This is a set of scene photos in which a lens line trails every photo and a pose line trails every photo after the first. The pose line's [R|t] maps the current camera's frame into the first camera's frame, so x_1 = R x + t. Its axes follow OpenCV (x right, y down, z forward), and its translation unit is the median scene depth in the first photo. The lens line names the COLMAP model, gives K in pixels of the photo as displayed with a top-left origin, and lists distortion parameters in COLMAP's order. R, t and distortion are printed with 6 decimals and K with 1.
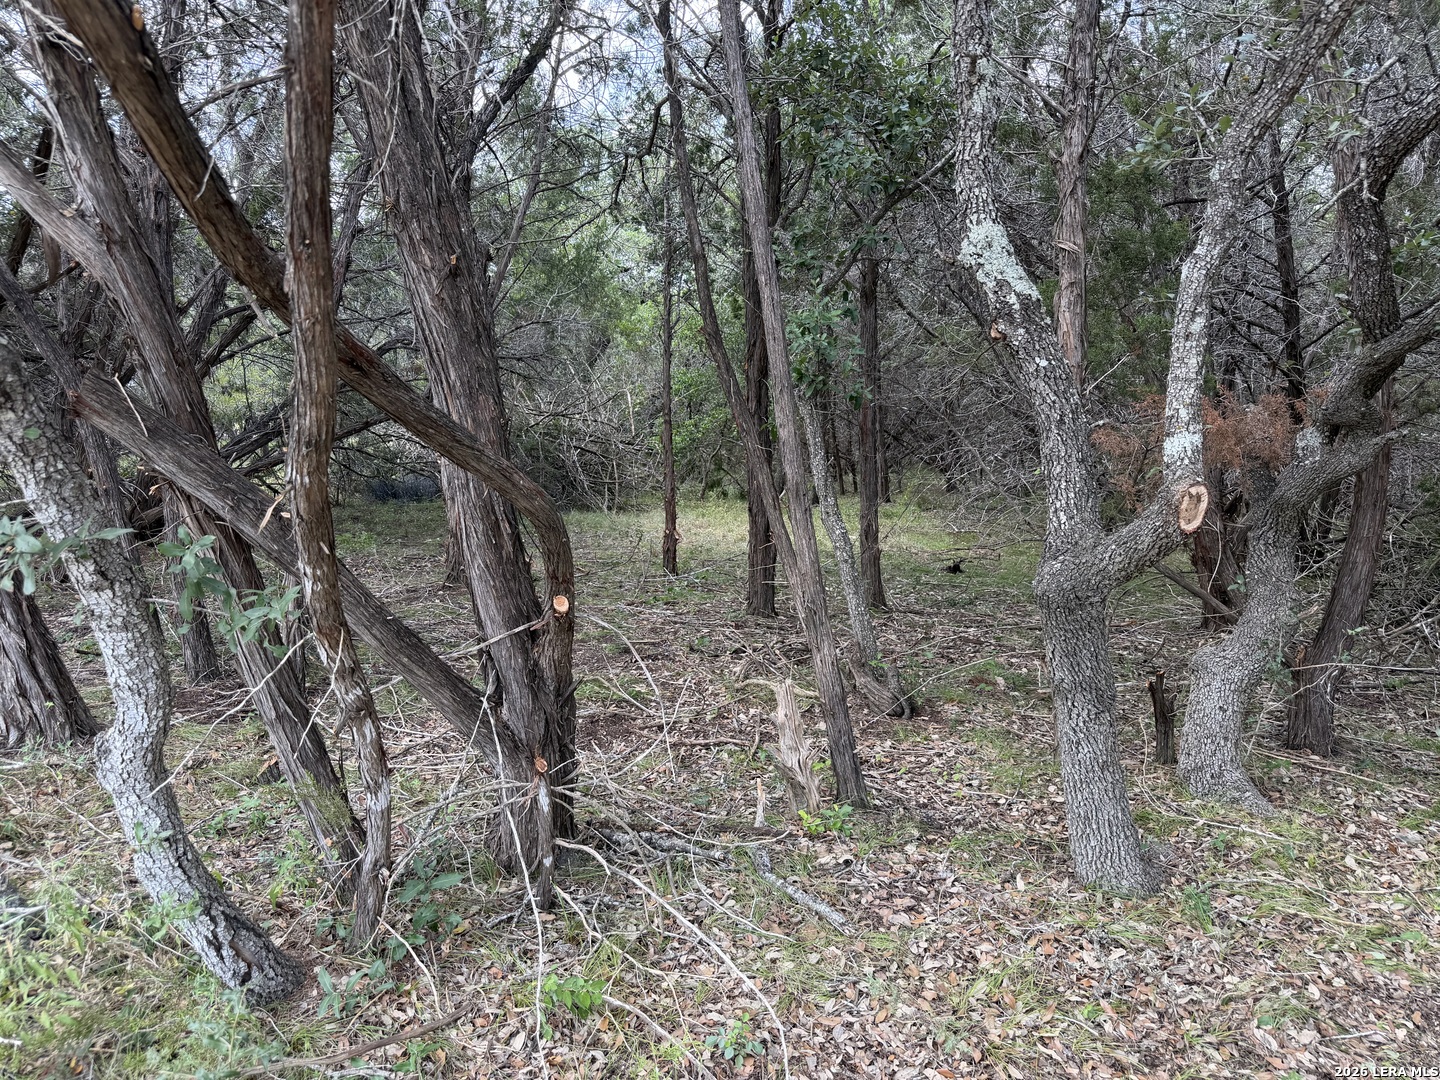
lens RADIAL K [[1038.5, 0, 719.2], [0, 1038.5, 545.5], [0, 0, 1]] dist [0.070747, -0.103230]
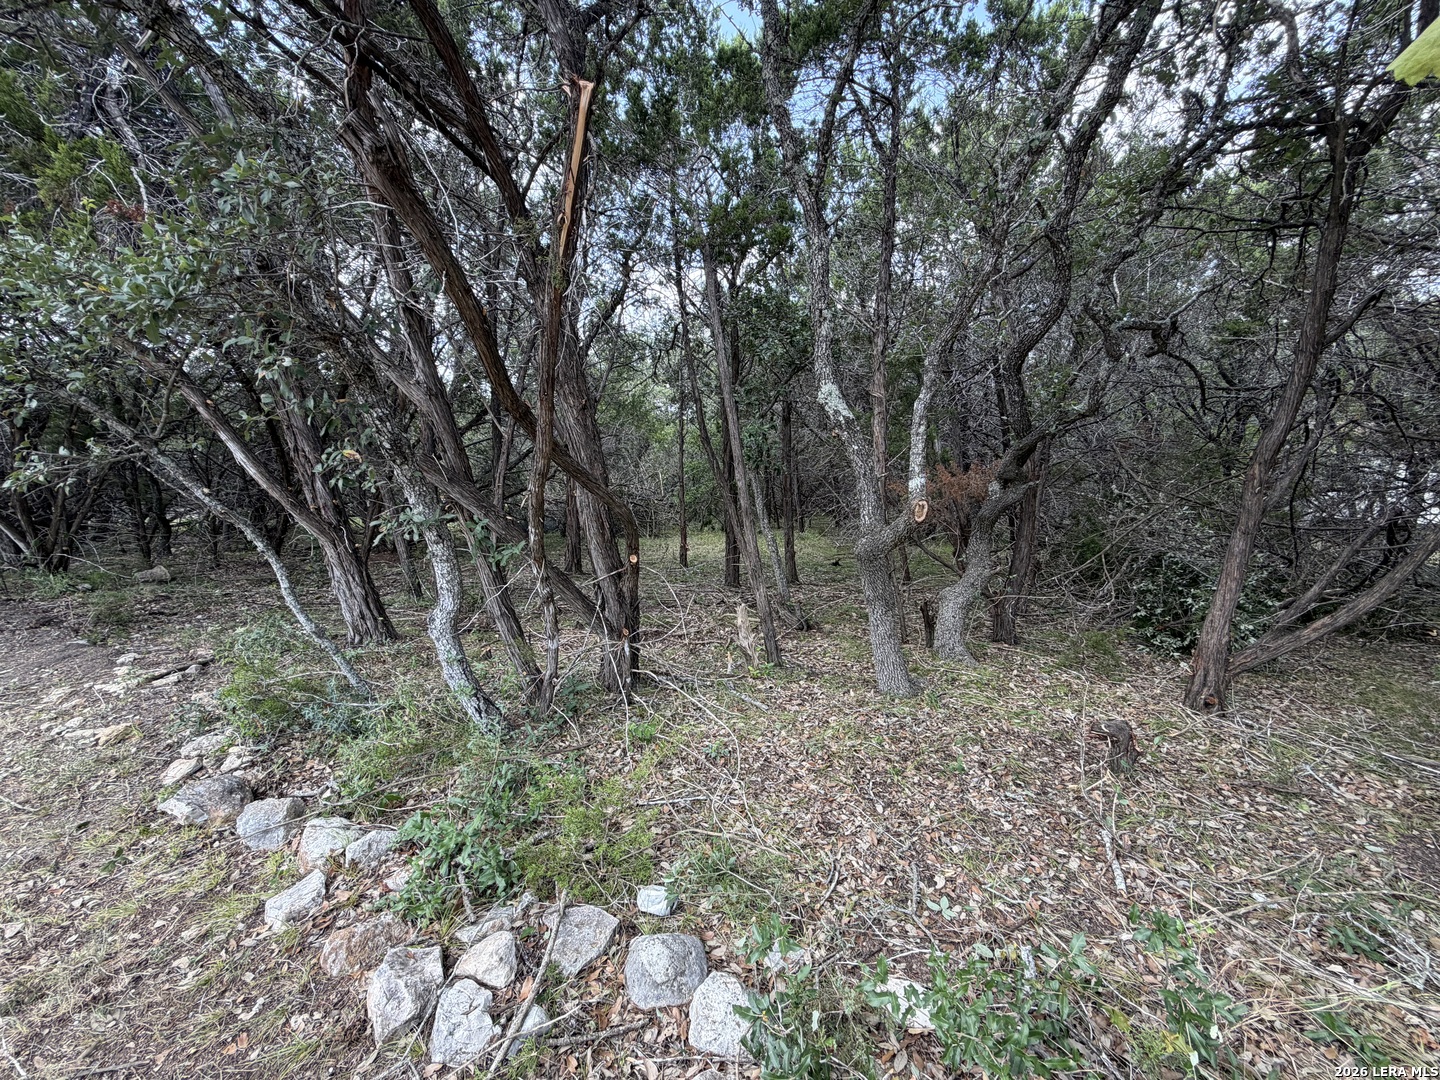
lens RADIAL K [[586.6, 0, 725.4], [0, 586.6, 535.9], [0, 0, 1]] dist [0.000049, 0.000079]
pose [[0.999631, -0.011036, 0.024819, 0.004770], [0.012084, 0.999024, -0.042489, 0.038325], [-0.024326, 0.042773, 0.998789, -0.134018]]
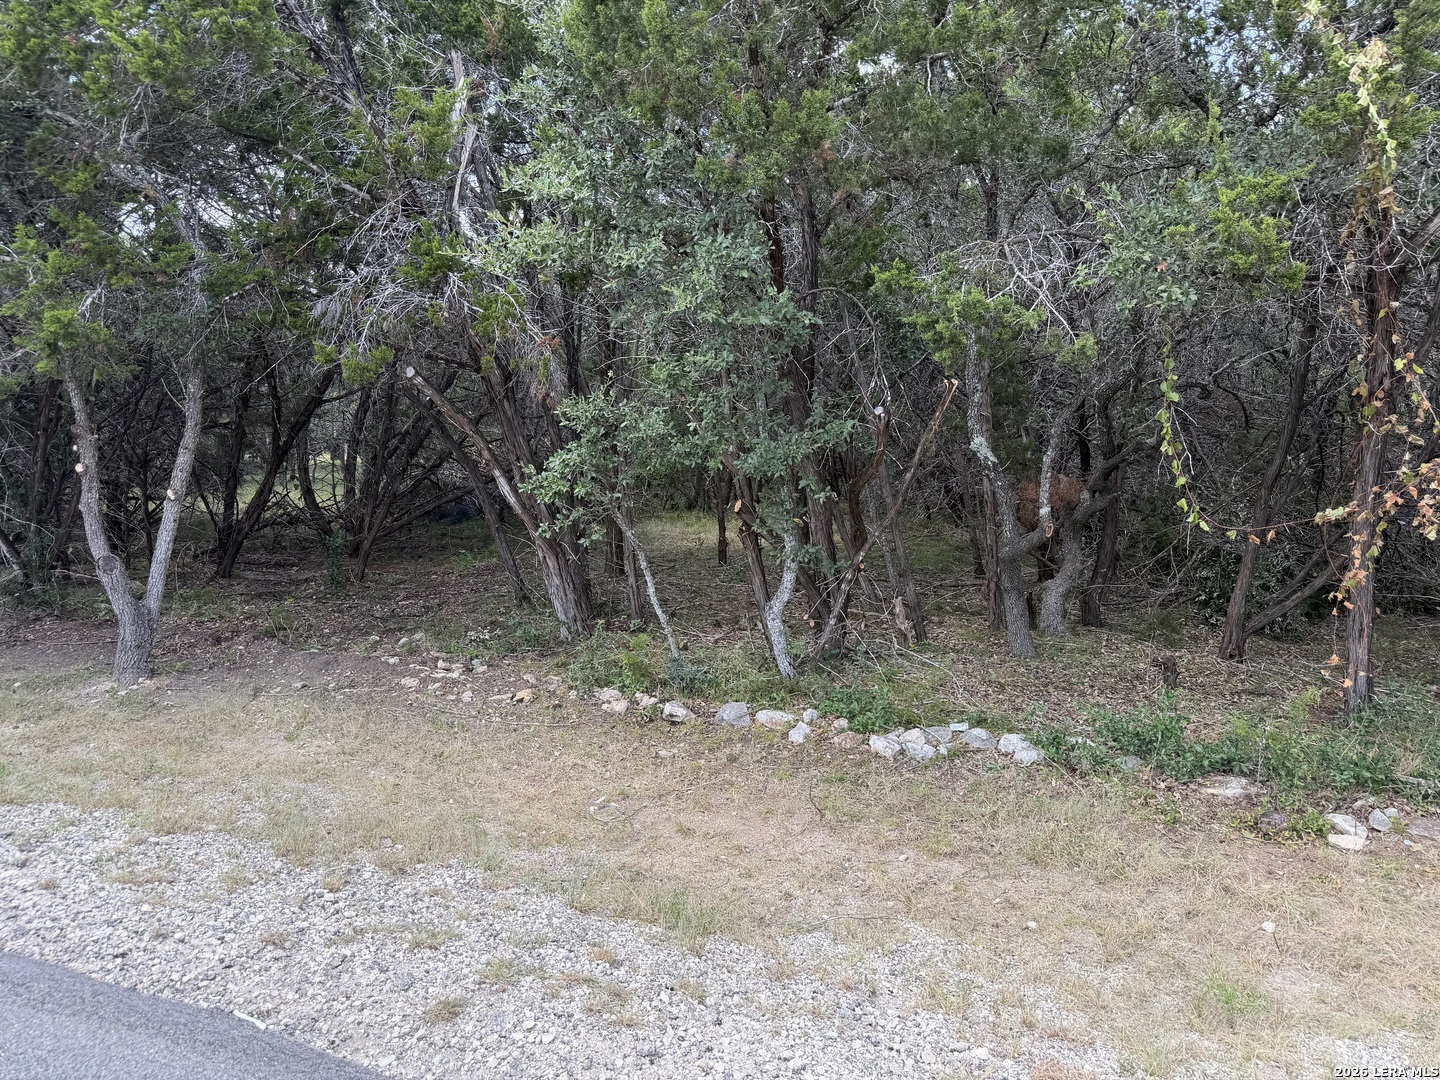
lens RADIAL K [[973.6, 0, 720.0], [0, 973.6, 540.0], [0, 0, 1]] dist [0.019942, -0.034838]
pose [[0.990489, -0.033125, 0.133548, -0.608680], [0.033568, 0.999436, -0.001072, -0.022071], [-0.133438, 0.005545, 0.991042, -1.177931]]
